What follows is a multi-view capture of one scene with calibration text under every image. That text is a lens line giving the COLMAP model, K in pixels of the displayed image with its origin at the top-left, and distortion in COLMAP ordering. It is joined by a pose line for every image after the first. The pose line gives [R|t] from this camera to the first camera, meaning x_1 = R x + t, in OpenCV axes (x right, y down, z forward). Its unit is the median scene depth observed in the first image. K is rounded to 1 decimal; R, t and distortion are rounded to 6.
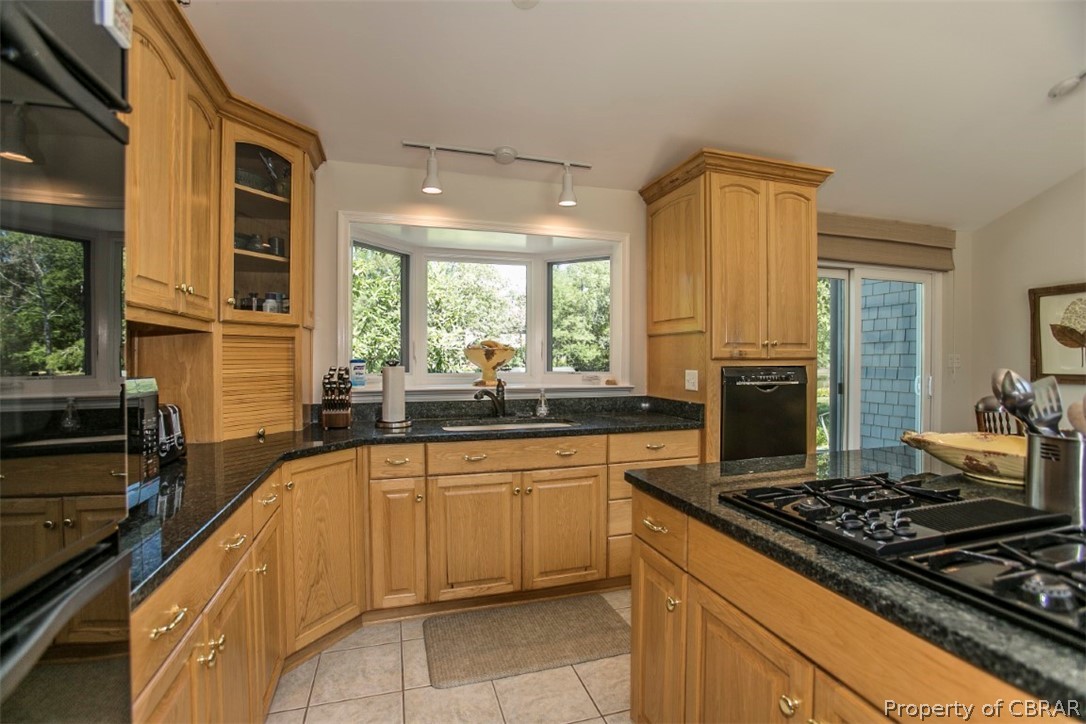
lens RADIAL K [[504.8, 0, 543.0], [0, 504.8, 362.0], [0, 0, 1]] dist [-0.040816, 0.017643]
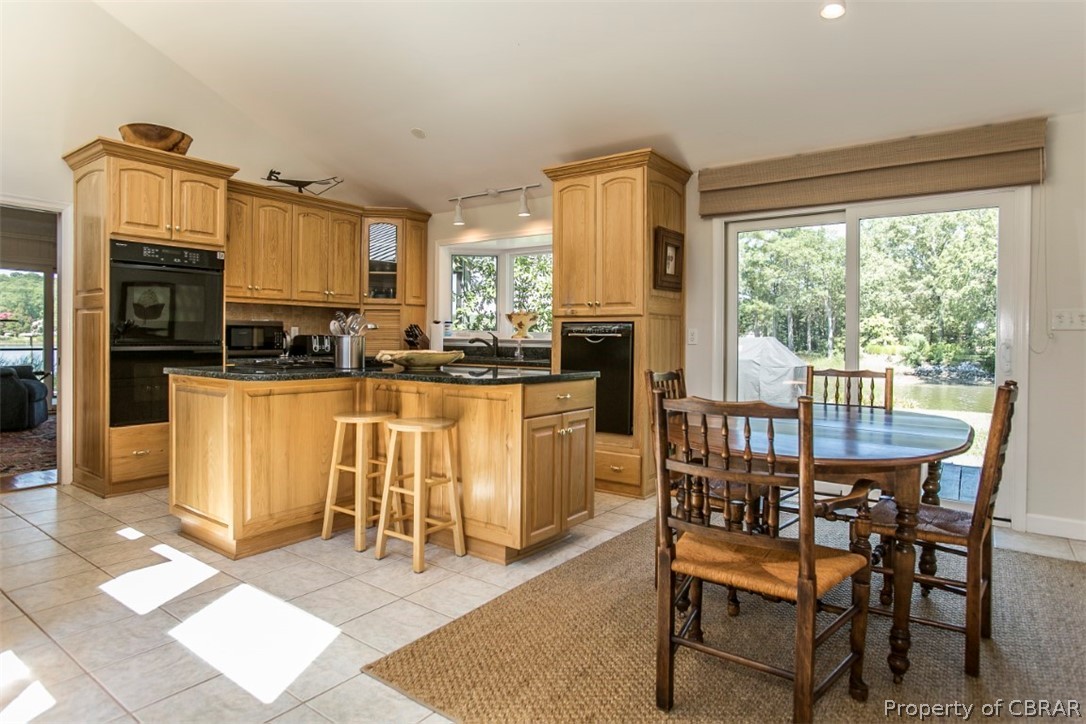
lens RADIAL K [[606.2, 0, 543.0], [0, 606.2, 362.0], [0, 0, 1]] dist [-0.005222, -0.000789]
pose [[0.598135, 0.036963, -0.800542, 1.610940], [-0.021549, 0.999316, 0.030041, 0.067121], [0.801105, -0.000718, 0.598523, -0.027205]]
